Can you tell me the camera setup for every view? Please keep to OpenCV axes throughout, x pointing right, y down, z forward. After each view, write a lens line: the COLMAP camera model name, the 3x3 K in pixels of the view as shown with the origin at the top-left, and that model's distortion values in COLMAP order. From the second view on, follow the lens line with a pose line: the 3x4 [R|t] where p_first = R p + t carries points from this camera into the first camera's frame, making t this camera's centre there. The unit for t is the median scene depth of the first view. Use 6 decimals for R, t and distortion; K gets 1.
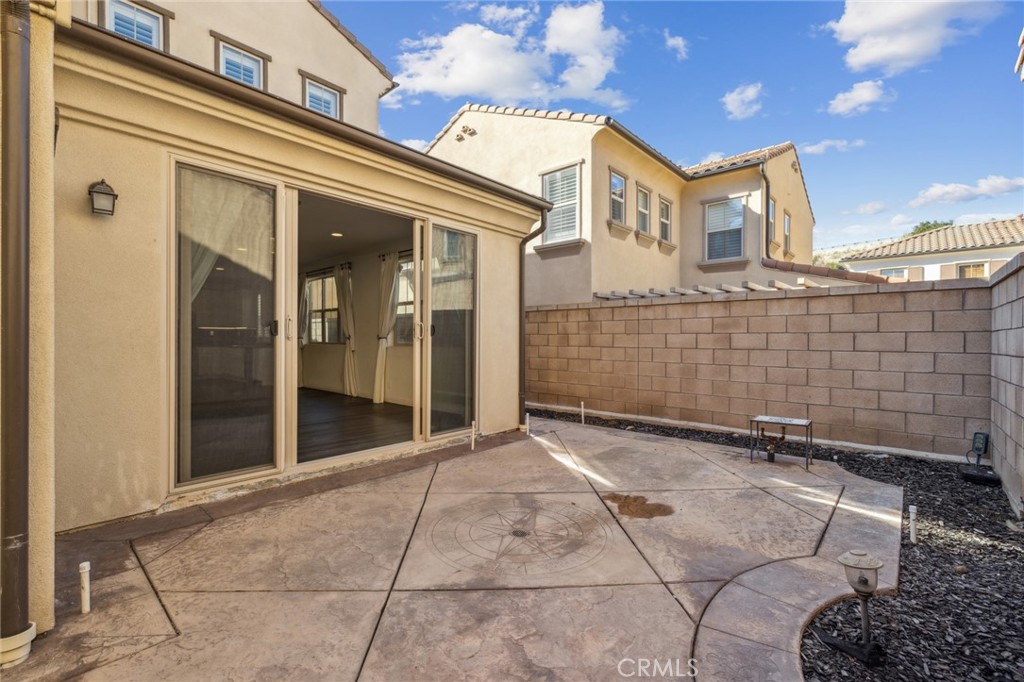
lens RADIAL K [[430.3, 0, 508.5], [0, 430.3, 341.2], [0, 0, 1]] dist [0.002871, -0.002161]
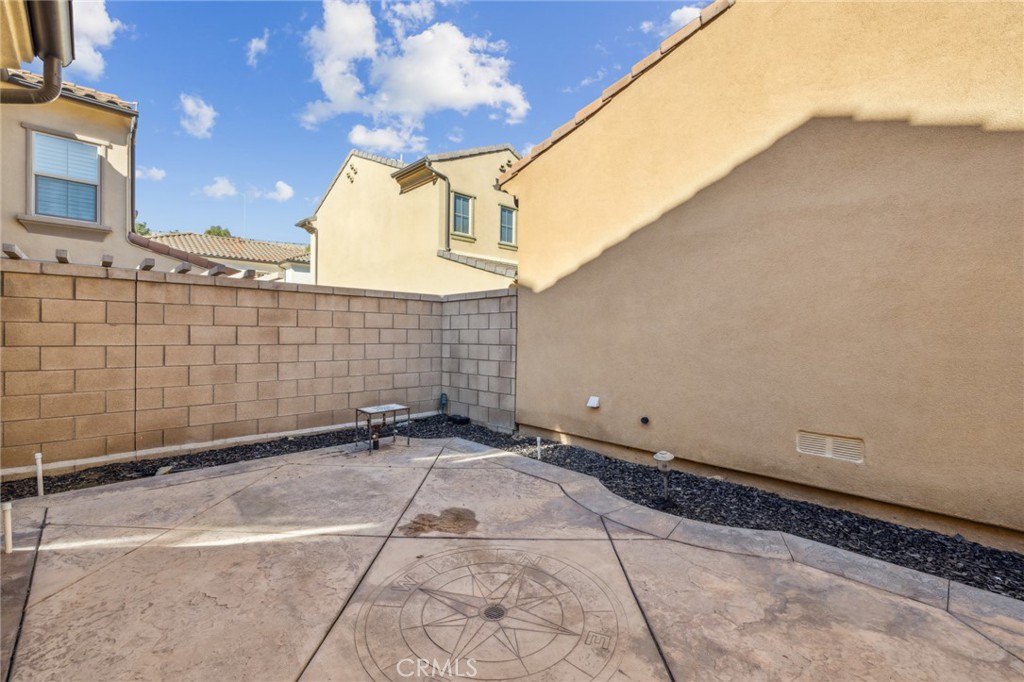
lens RADIAL K [[430.3, 0, 507.8], [0, 430.3, 337.3], [0, 0, 1]] dist [0.002871, -0.002161]
pose [[0.098858, -0.007514, 0.995073, -0.427126], [-0.003770, 0.999961, 0.007925, -0.007408], [-0.995094, -0.004534, 0.098826, 0.577422]]
